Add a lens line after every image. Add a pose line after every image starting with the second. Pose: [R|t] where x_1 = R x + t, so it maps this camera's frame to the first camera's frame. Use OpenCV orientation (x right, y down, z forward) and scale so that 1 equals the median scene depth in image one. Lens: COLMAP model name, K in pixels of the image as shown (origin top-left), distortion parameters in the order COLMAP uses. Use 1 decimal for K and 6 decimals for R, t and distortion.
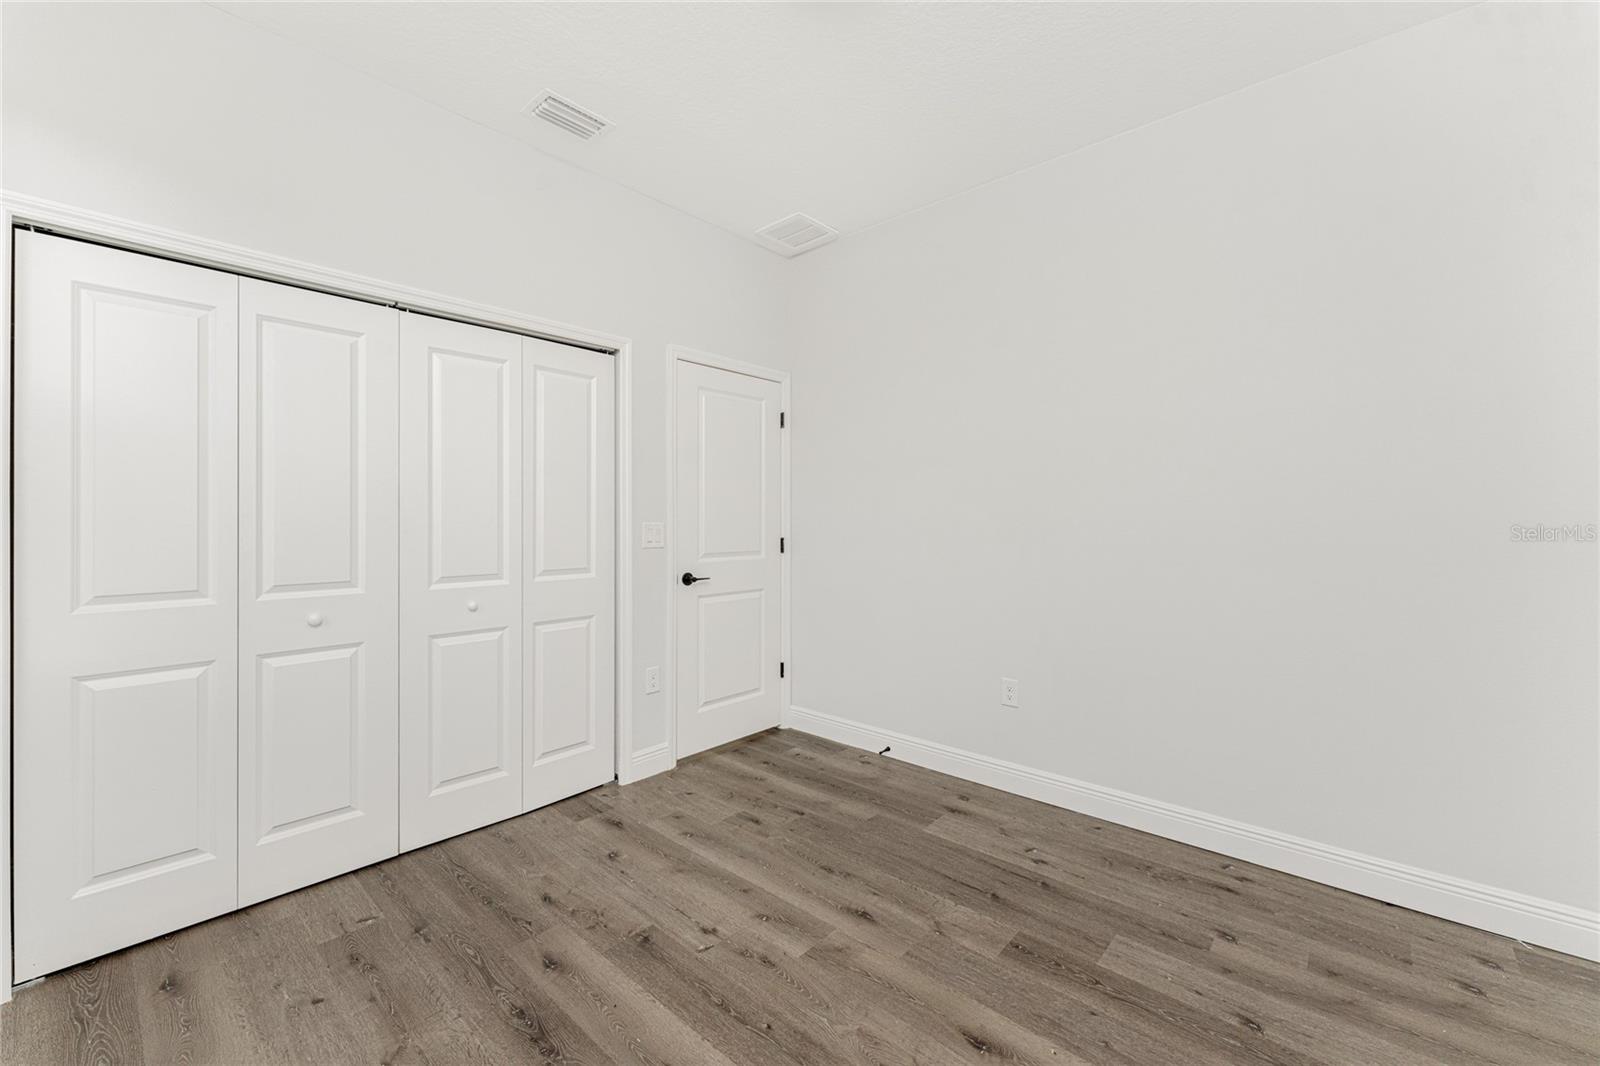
lens RADIAL K [[656.3, 0, 798.3], [0, 656.3, 532.5], [0, 0, 1]] dist [0.000301, 0.000034]
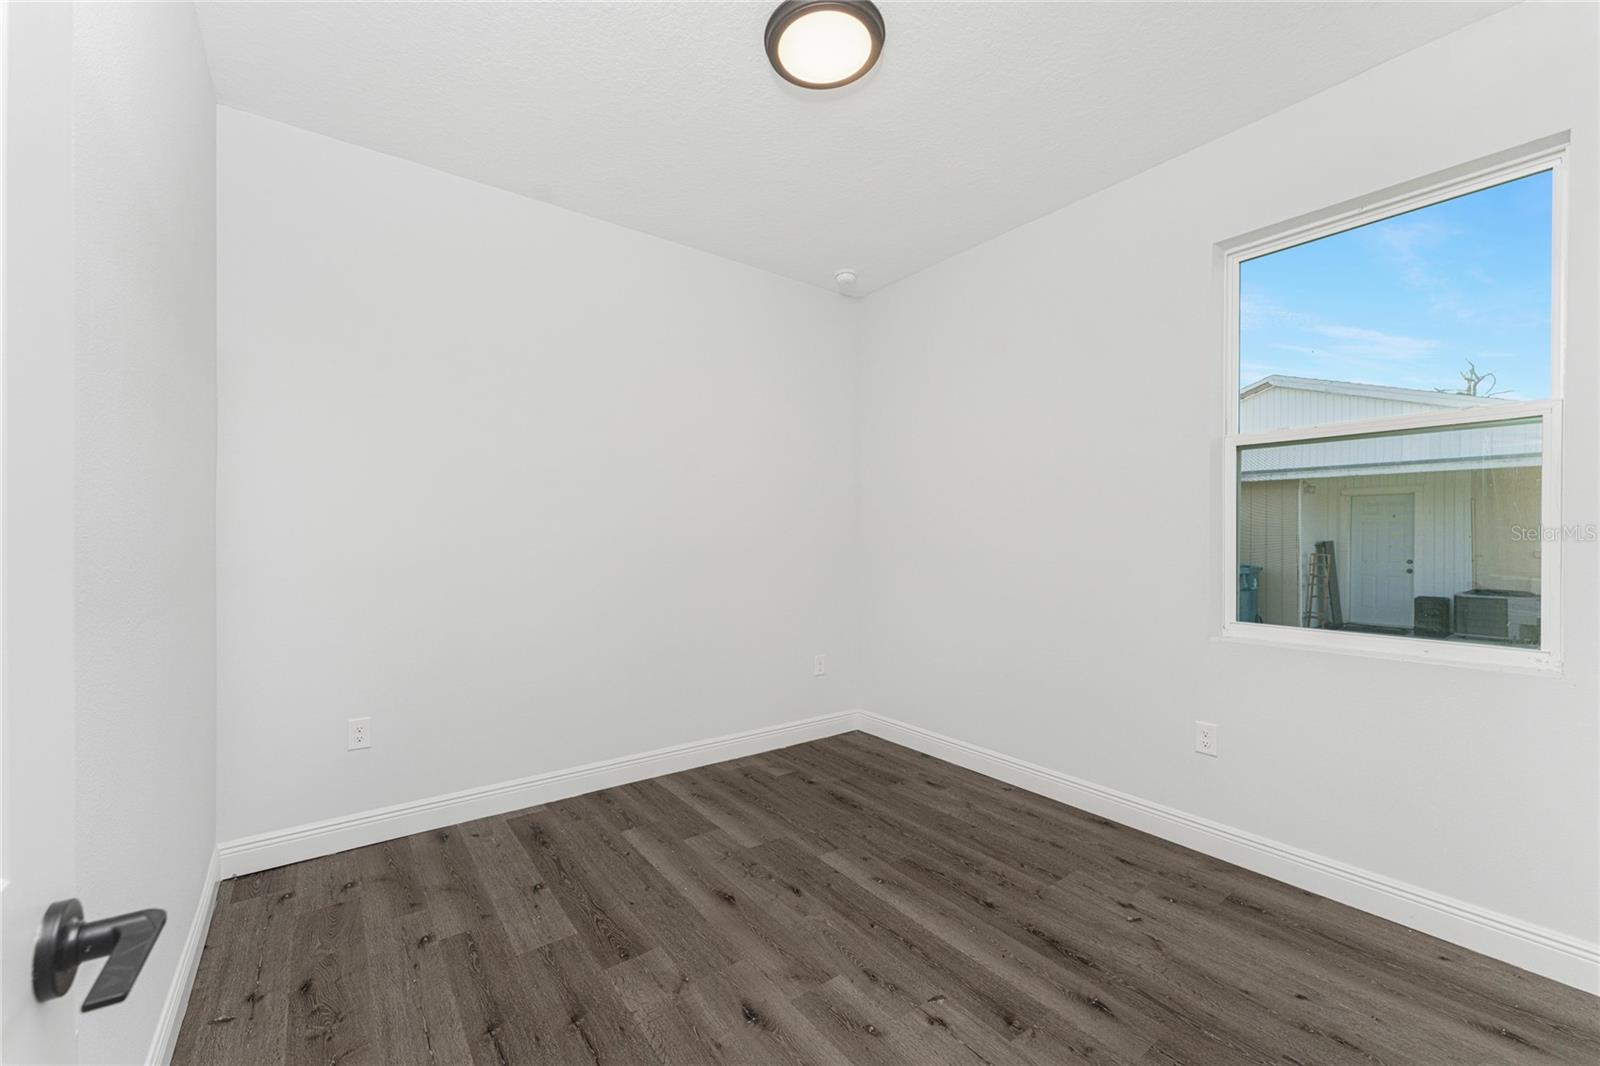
lens RADIAL K [[656.3, 0, 798.3], [0, 656.3, 532.5], [0, 0, 1]] dist [0.000301, 0.000034]
pose [[-0.980773, -0.000338, 0.195150, -0.133608], [0.001496, 0.999956, 0.009250, -0.038958], [-0.195144, 0.009364, -0.980730, 1.988940]]
